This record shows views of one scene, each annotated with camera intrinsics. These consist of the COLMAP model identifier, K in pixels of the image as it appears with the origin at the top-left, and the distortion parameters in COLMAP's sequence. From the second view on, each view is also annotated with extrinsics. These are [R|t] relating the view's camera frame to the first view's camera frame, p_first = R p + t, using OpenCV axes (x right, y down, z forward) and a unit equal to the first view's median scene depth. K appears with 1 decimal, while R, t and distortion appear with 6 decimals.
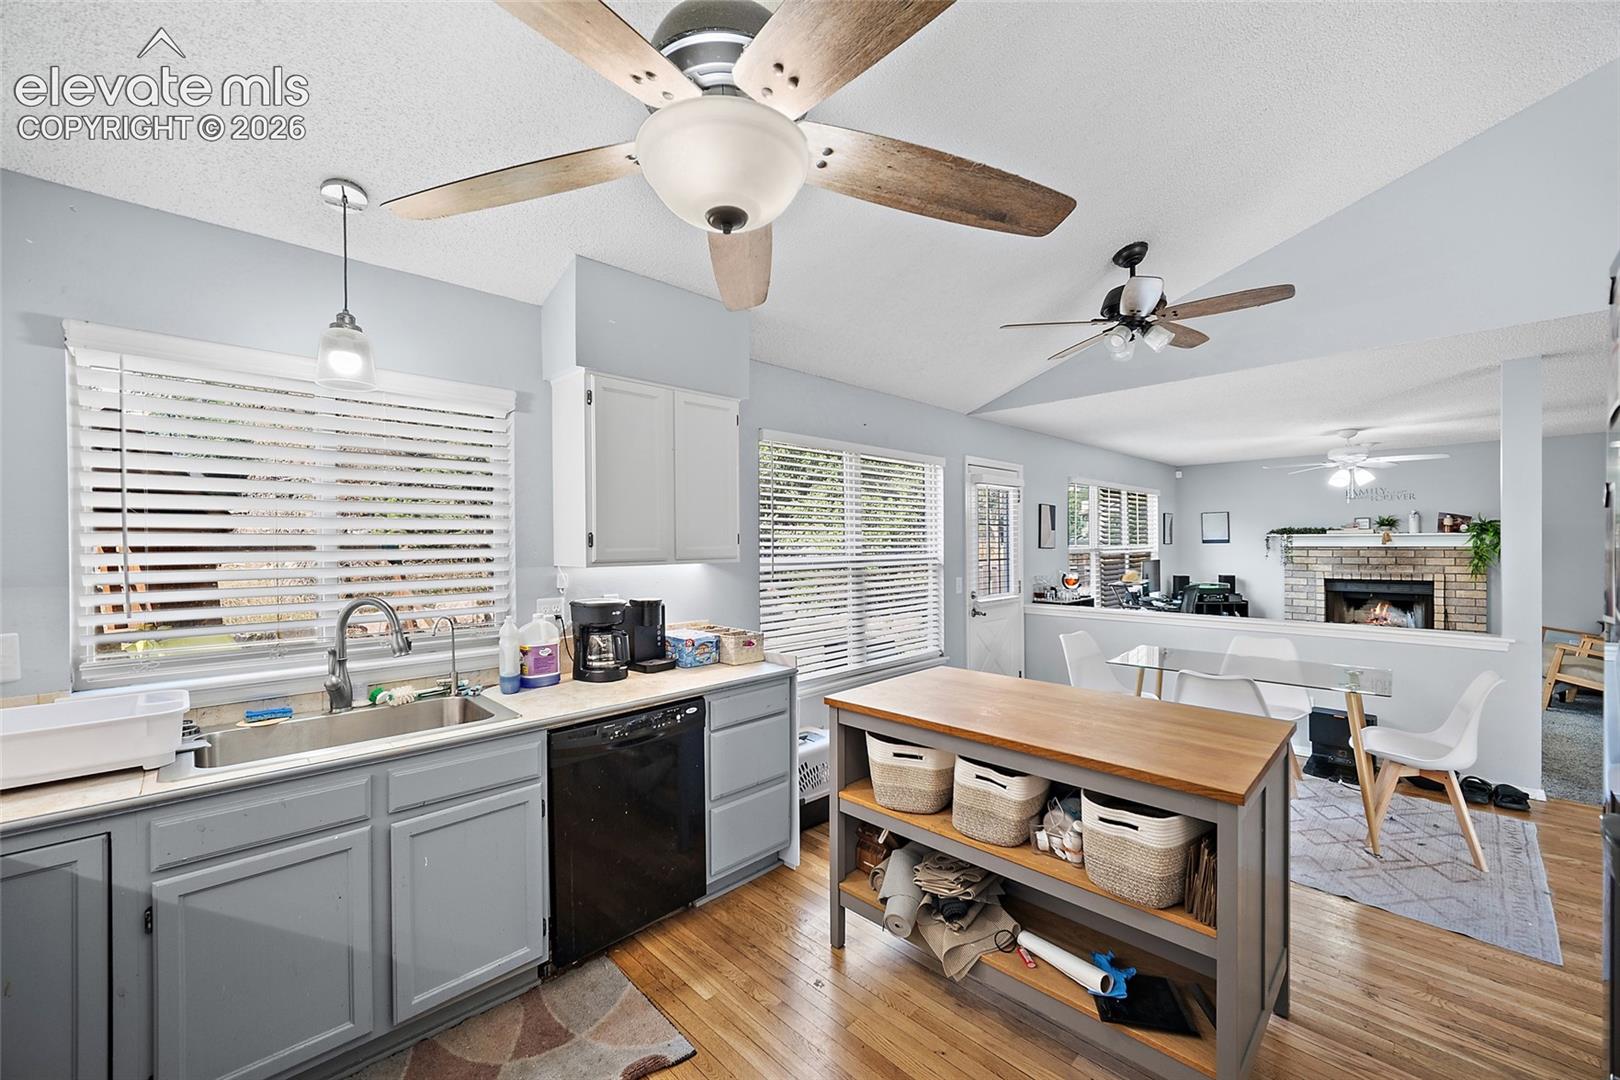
lens RADIAL K [[635.8, 0, 803.5], [0, 635.8, 546.0], [0, 0, 1]] dist [0.000276, -0.001586]
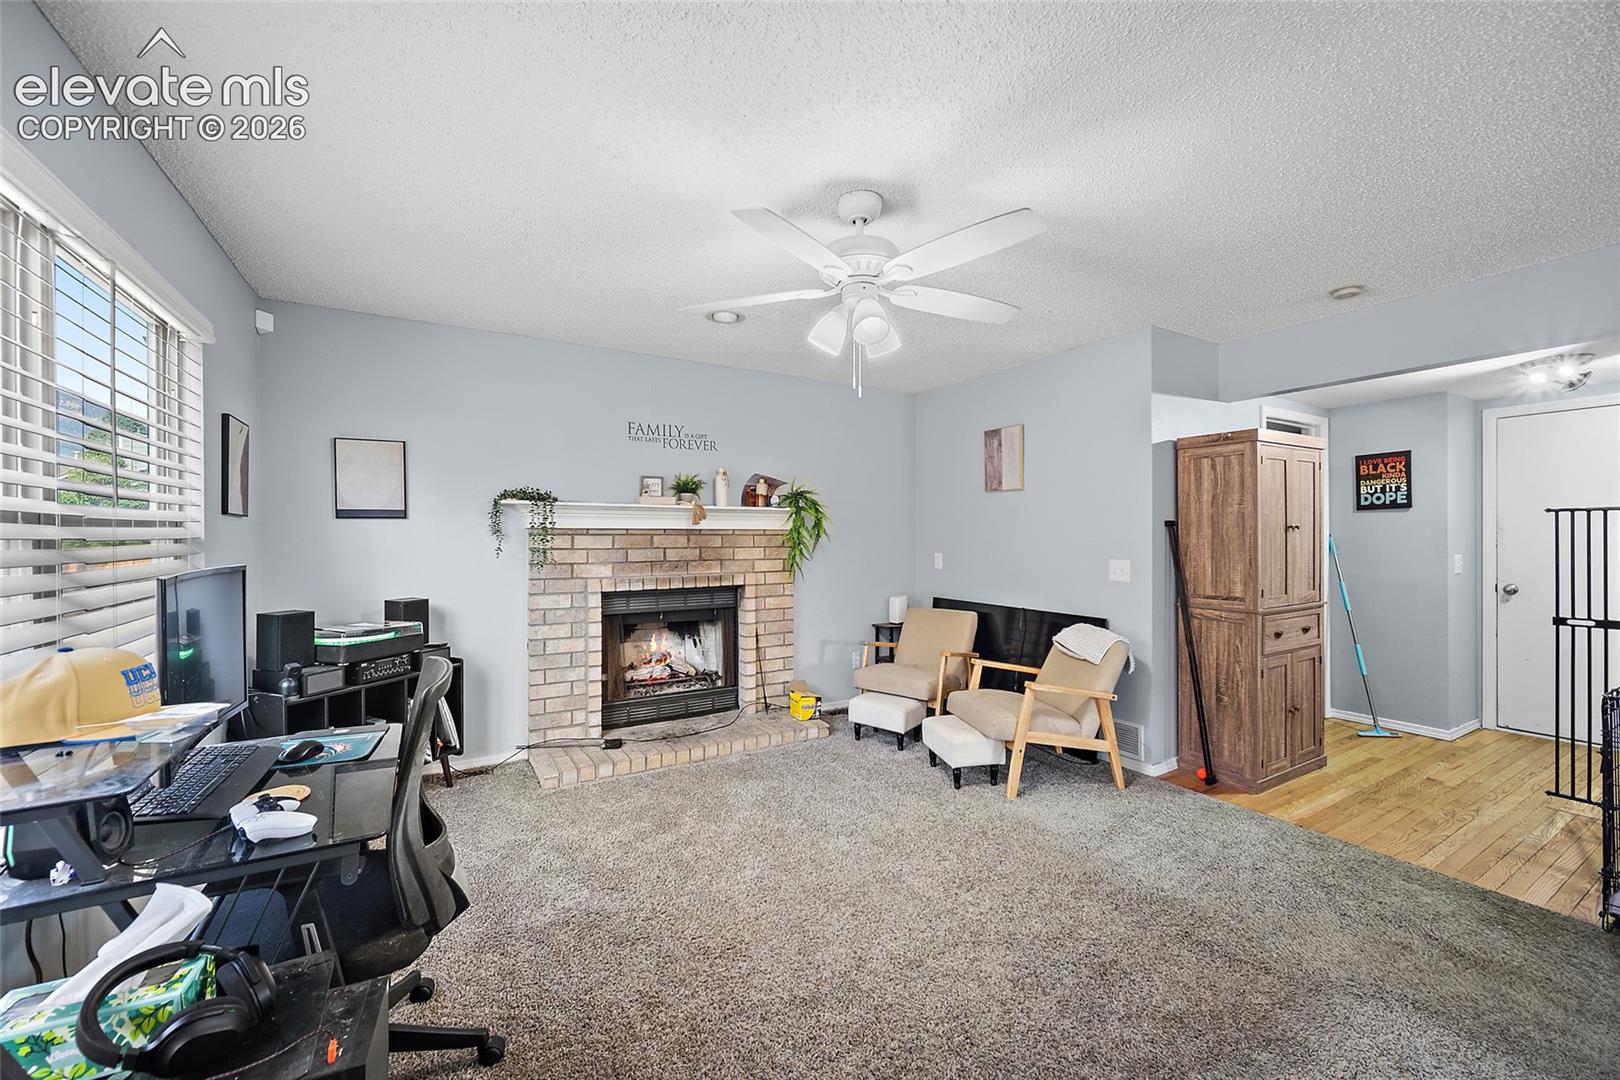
lens RADIAL K [[635.8, 0, 808.3], [0, 635.8, 540.2], [0, 0, 1]] dist [0.000276, -0.001586]
pose [[0.245724, 0.010088, 0.969287, 0.383505], [0.010264, 0.999863, -0.013009, 0.018730], [-0.969286, 0.013145, 0.245586, 0.734634]]
